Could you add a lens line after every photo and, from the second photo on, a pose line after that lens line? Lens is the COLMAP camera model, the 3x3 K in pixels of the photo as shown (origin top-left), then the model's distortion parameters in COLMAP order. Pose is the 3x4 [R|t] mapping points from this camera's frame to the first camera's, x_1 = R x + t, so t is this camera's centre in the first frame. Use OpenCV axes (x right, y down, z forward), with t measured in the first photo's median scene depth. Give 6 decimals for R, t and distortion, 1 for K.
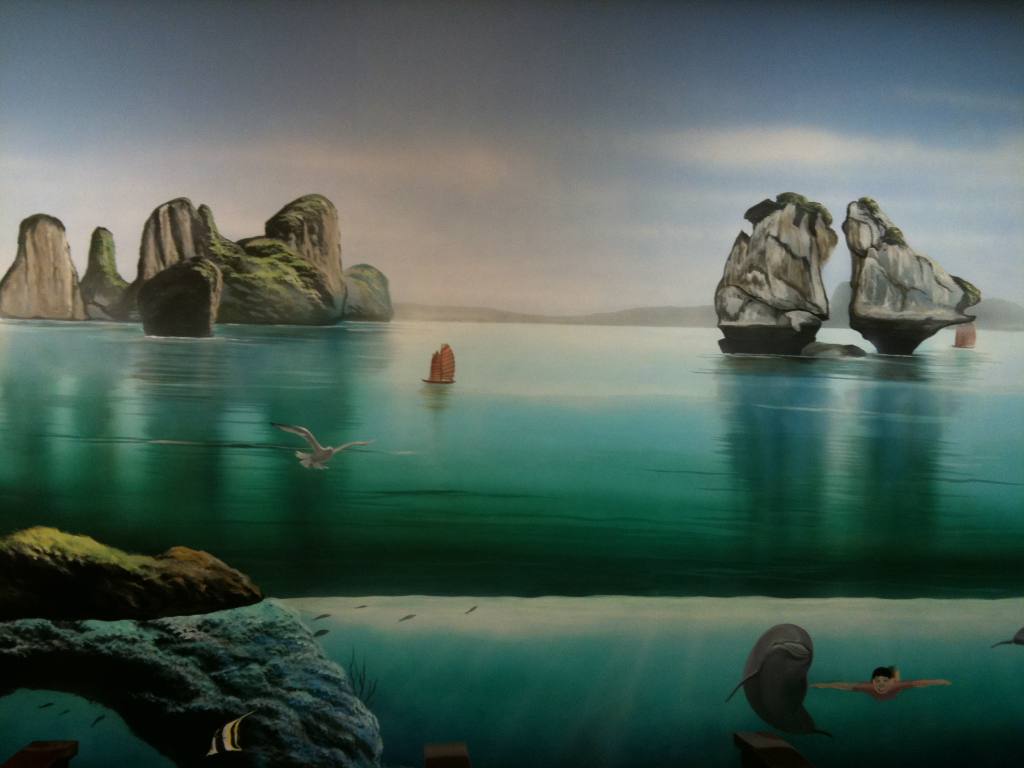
lens RADIAL K [[1076.4, 0, 512.0], [0, 1076.4, 384.0], [0, 0, 1]] dist [0.130387, -0.365490]
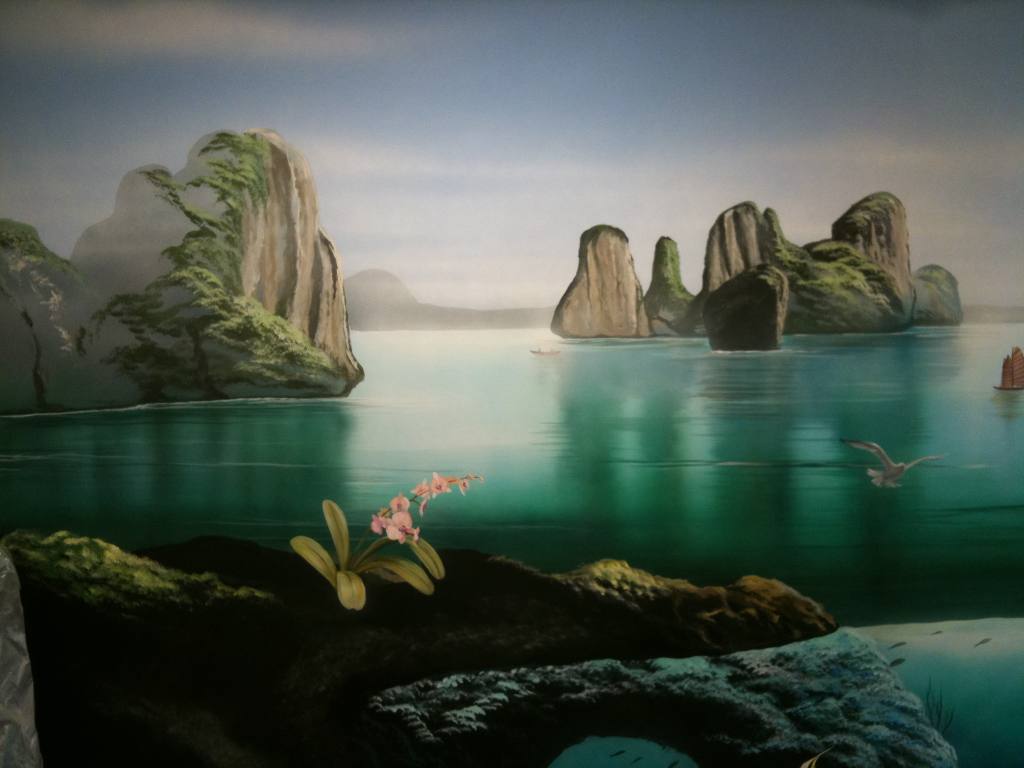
lens RADIAL K [[1076.4, 0, 512.0], [0, 1076.4, 384.0], [0, 0, 1]] dist [0.130387, -0.365490]
pose [[0.998892, -0.037714, 0.028164, -0.532023], [0.037740, 0.999288, -0.000385, -0.021982], [-0.028129, 0.001448, 0.999603, 0.075261]]
